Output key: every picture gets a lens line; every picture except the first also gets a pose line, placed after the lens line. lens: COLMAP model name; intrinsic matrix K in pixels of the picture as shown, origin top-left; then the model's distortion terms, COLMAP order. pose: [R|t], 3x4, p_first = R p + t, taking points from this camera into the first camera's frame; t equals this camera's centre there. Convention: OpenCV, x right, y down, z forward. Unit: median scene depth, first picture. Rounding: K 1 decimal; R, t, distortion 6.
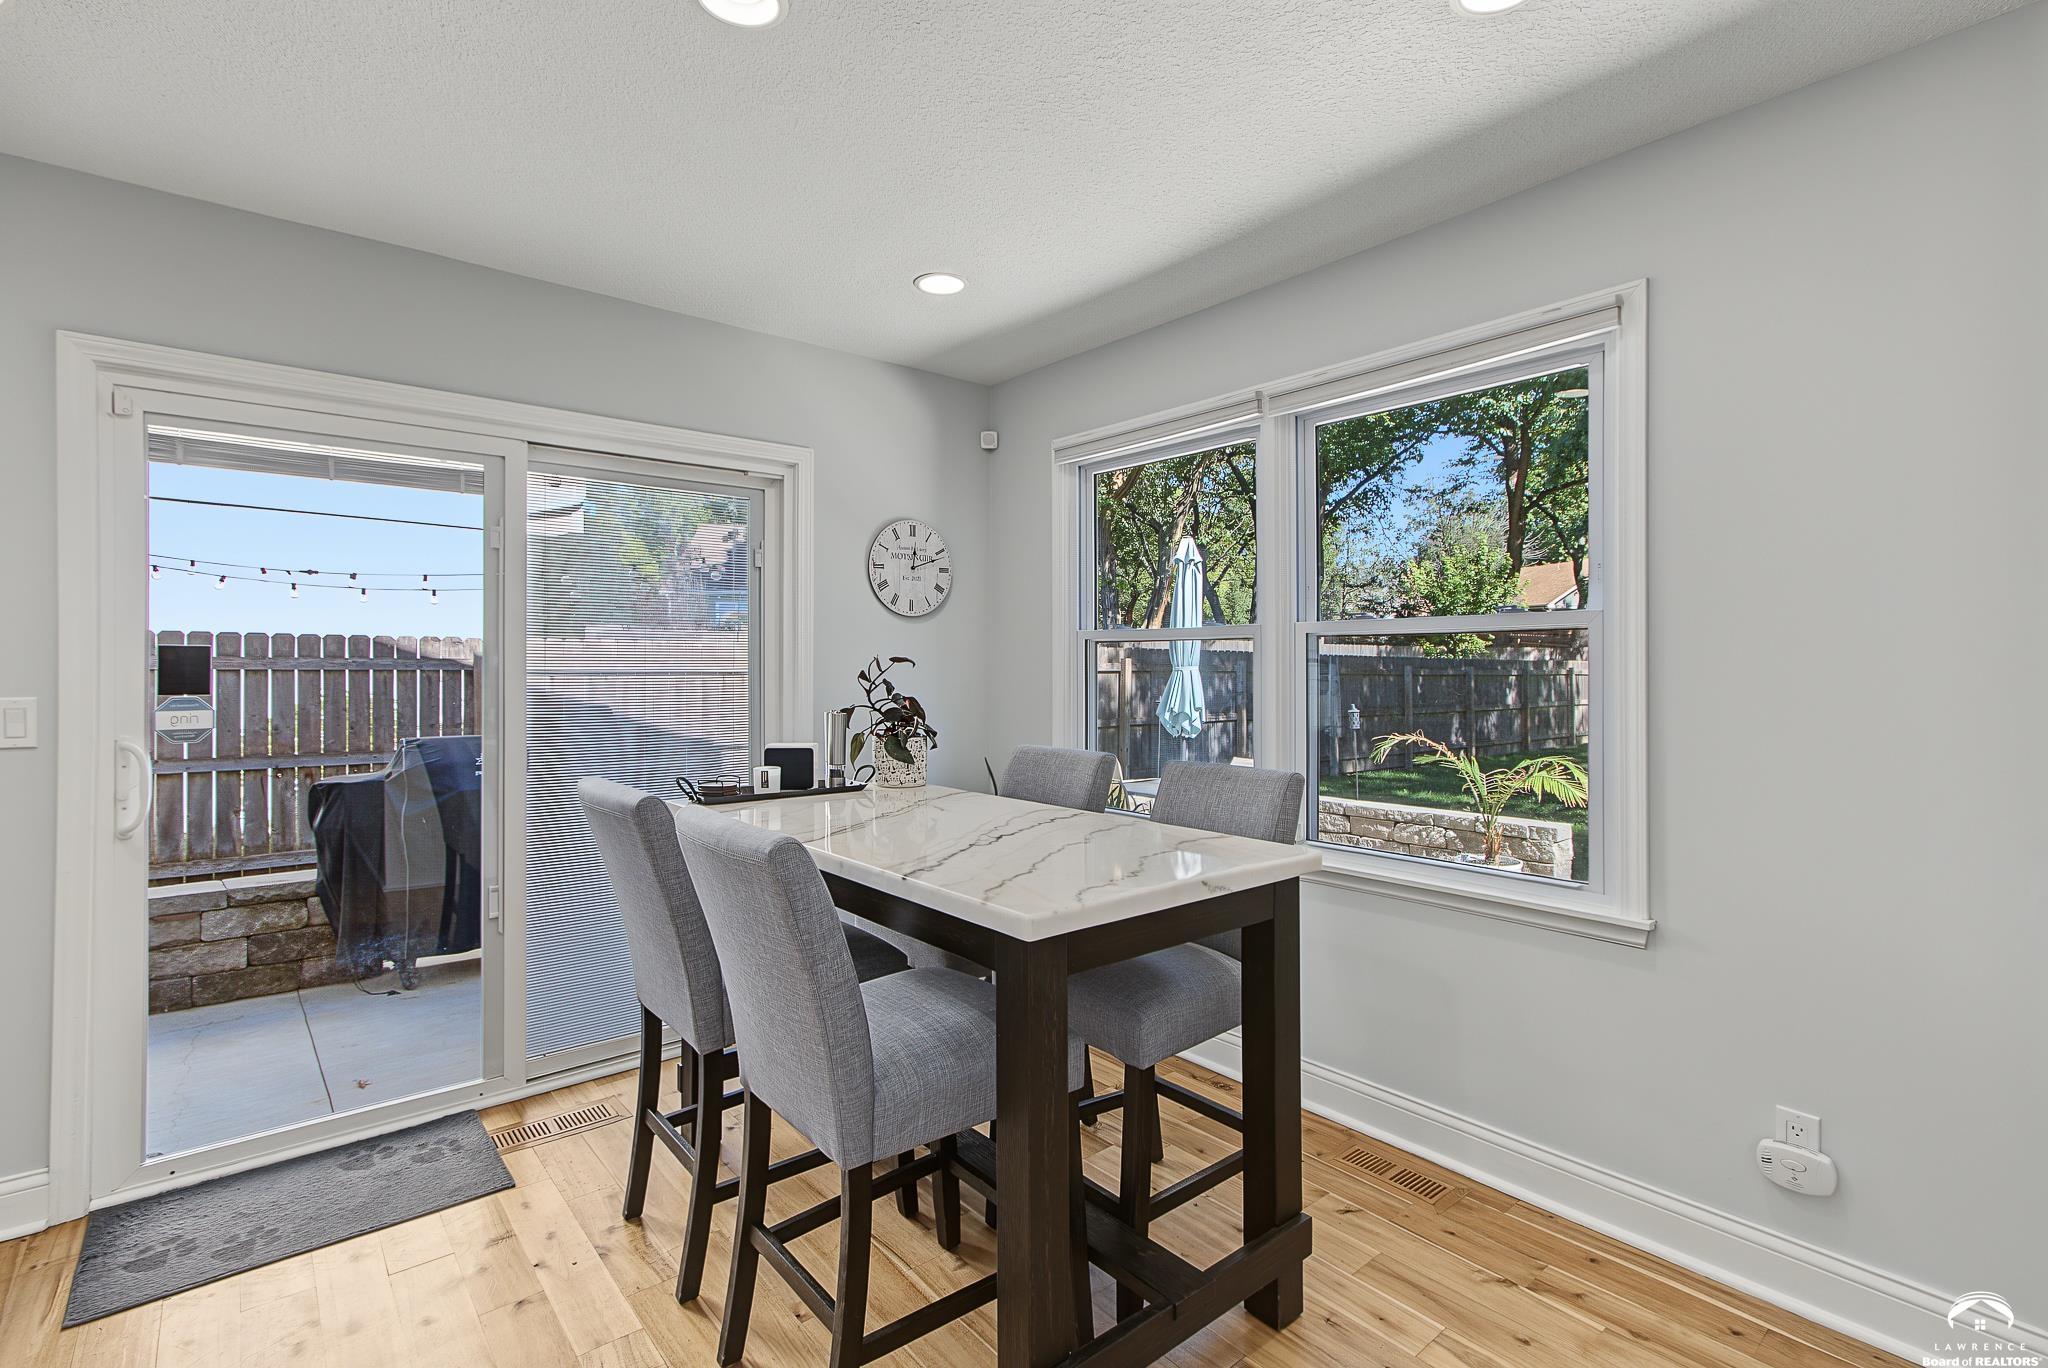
lens RADIAL K [[979.2, 0, 1034.8], [0, 979.2, 669.3], [0, 0, 1]] dist [-0.000549, 0.002924]
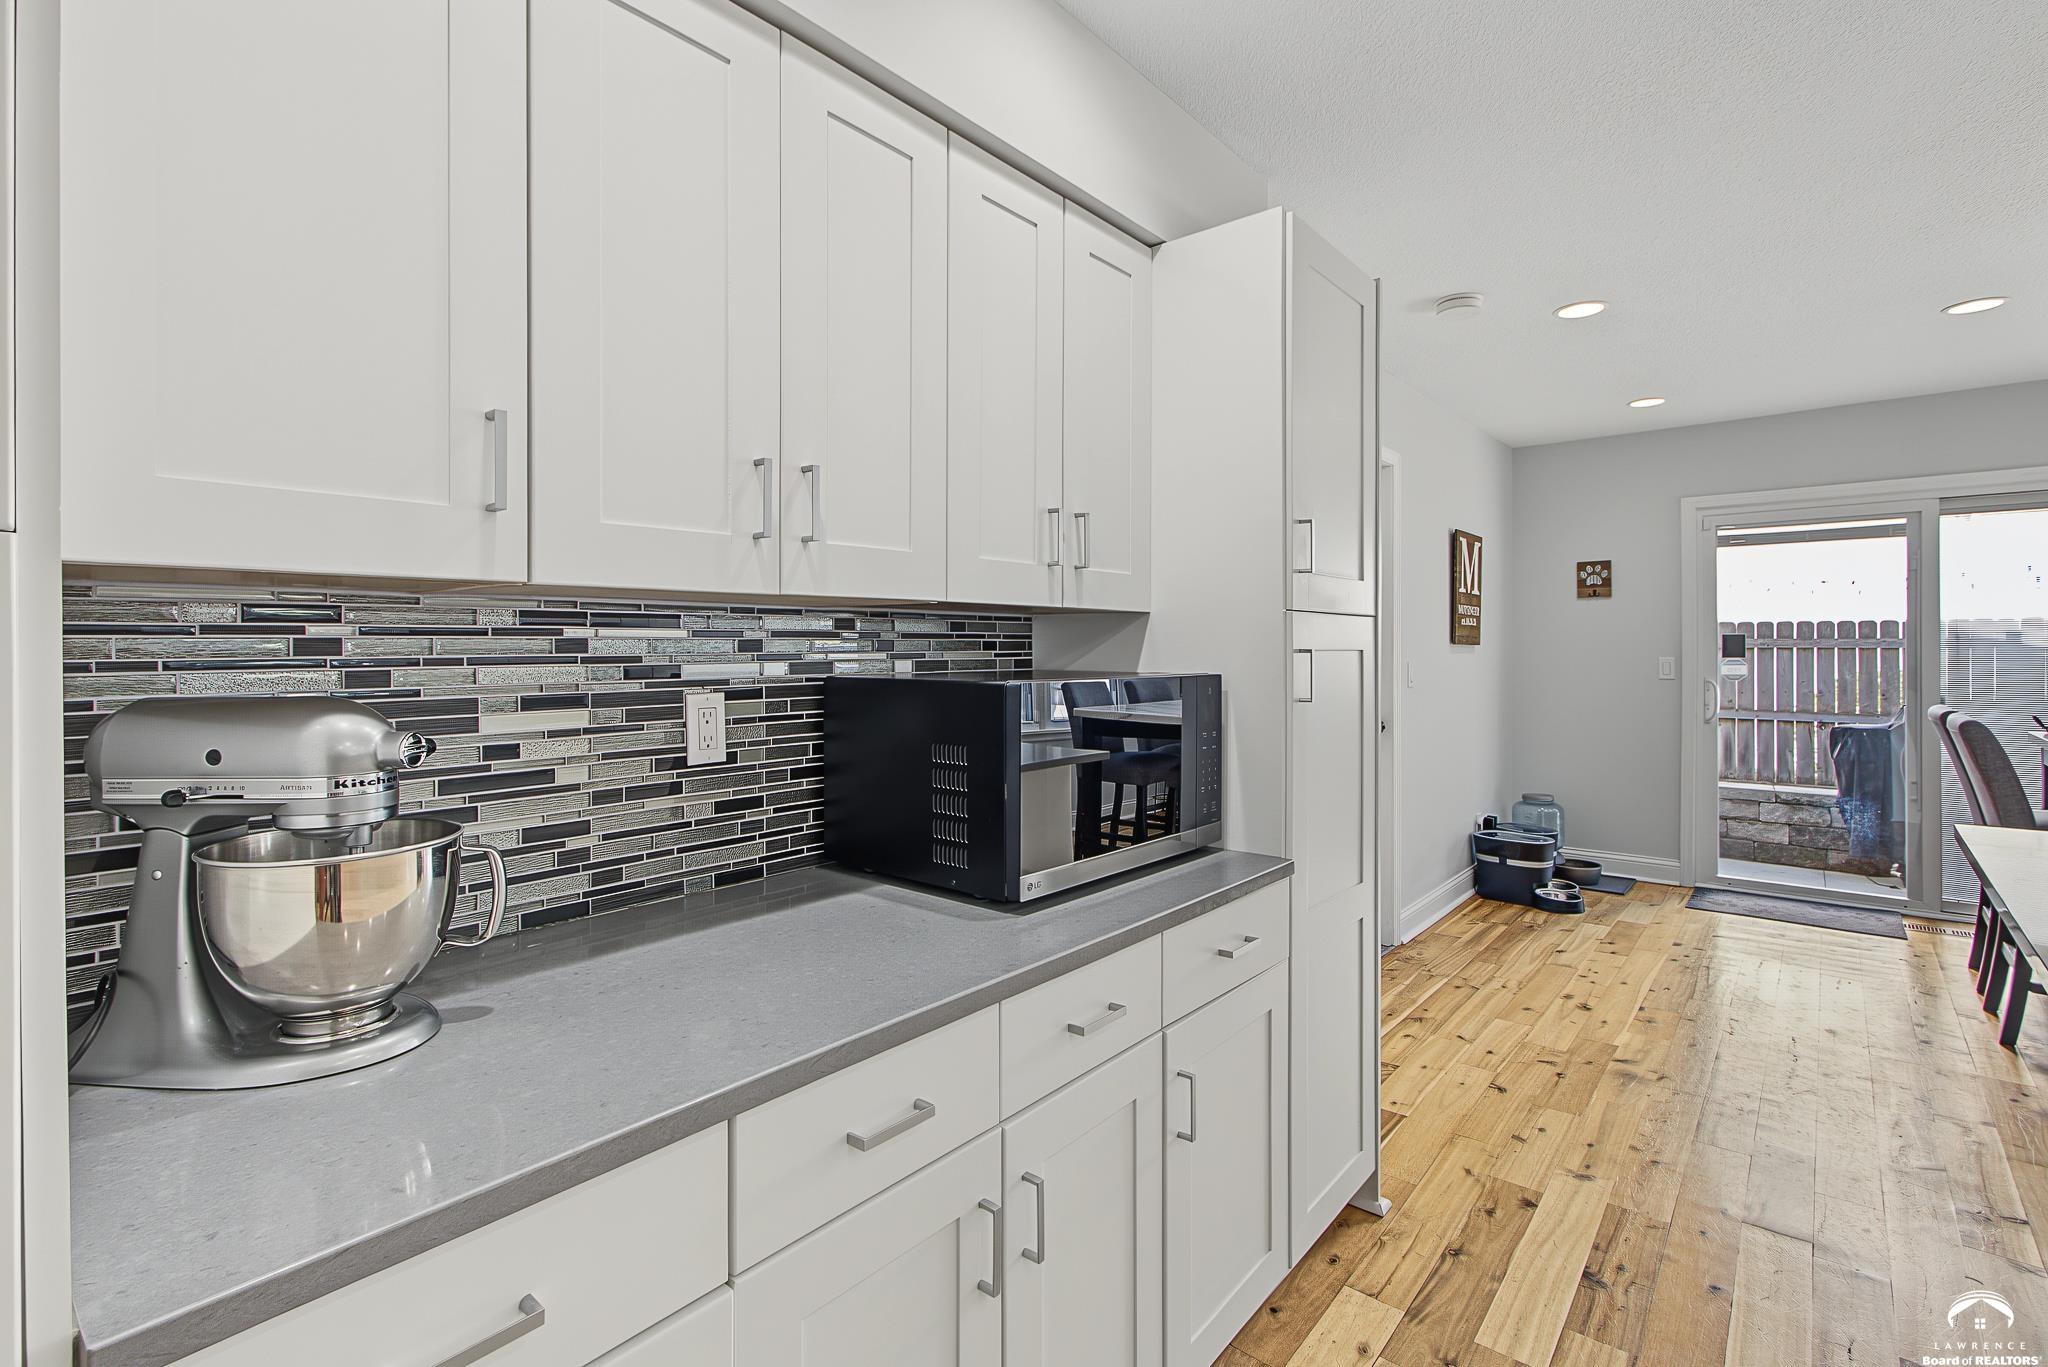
lens RADIAL K [[979.2, 0, 1013.4], [0, 979.2, 646.7], [0, 0, 1]] dist [-0.000549, 0.002924]
pose [[0.188989, -0.002095, -0.981977, 0.446163], [-0.002737, 0.999993, -0.002660, 0.007220], [0.981975, 0.003191, 0.188982, -0.450231]]
